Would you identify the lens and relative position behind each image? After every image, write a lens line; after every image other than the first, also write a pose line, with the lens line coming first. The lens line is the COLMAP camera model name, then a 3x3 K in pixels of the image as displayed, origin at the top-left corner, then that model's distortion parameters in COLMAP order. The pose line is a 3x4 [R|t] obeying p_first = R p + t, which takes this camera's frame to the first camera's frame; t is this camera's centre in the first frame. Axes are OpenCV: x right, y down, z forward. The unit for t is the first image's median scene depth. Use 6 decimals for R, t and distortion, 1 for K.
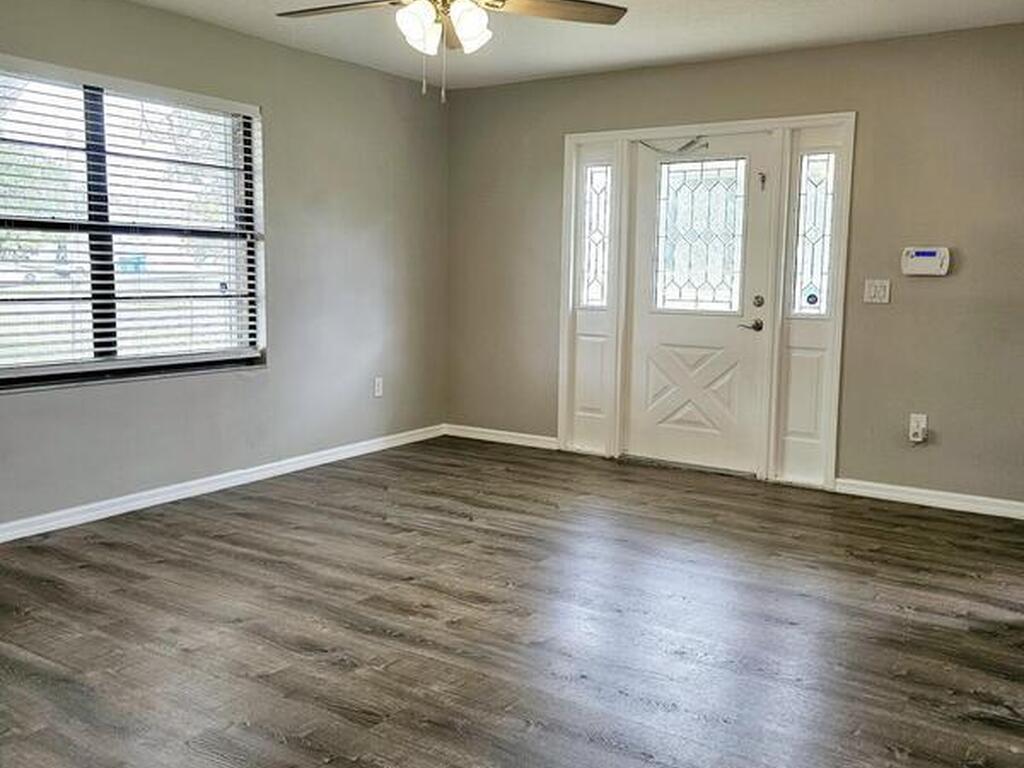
lens RADIAL K [[889.9, 0, 512.0], [0, 889.9, 384.0], [0, 0, 1]] dist [0.004161, -0.009923]
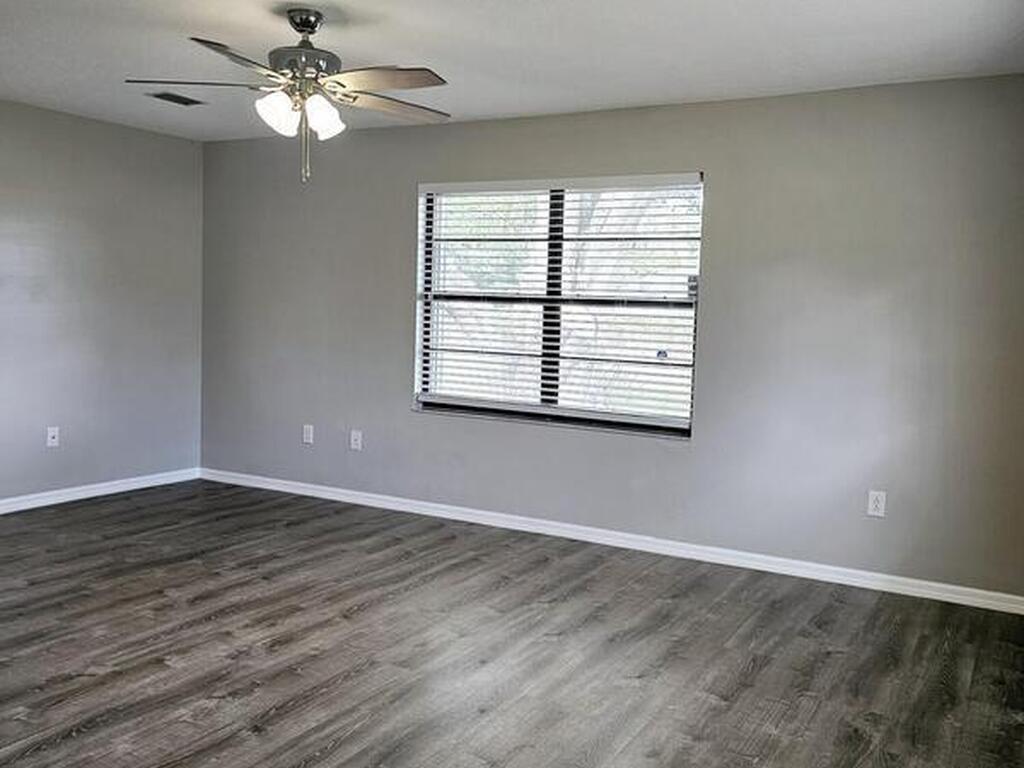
lens RADIAL K [[911.8, 0, 512.6], [0, 911.8, 362.9], [0, 0, 1]] dist [0.066361, -0.002244]
pose [[0.078670, 0.059324, -0.995134, 0.821306], [-0.153246, 0.987083, 0.046729, -0.142344], [0.985052, 0.148824, 0.086745, 0.858746]]
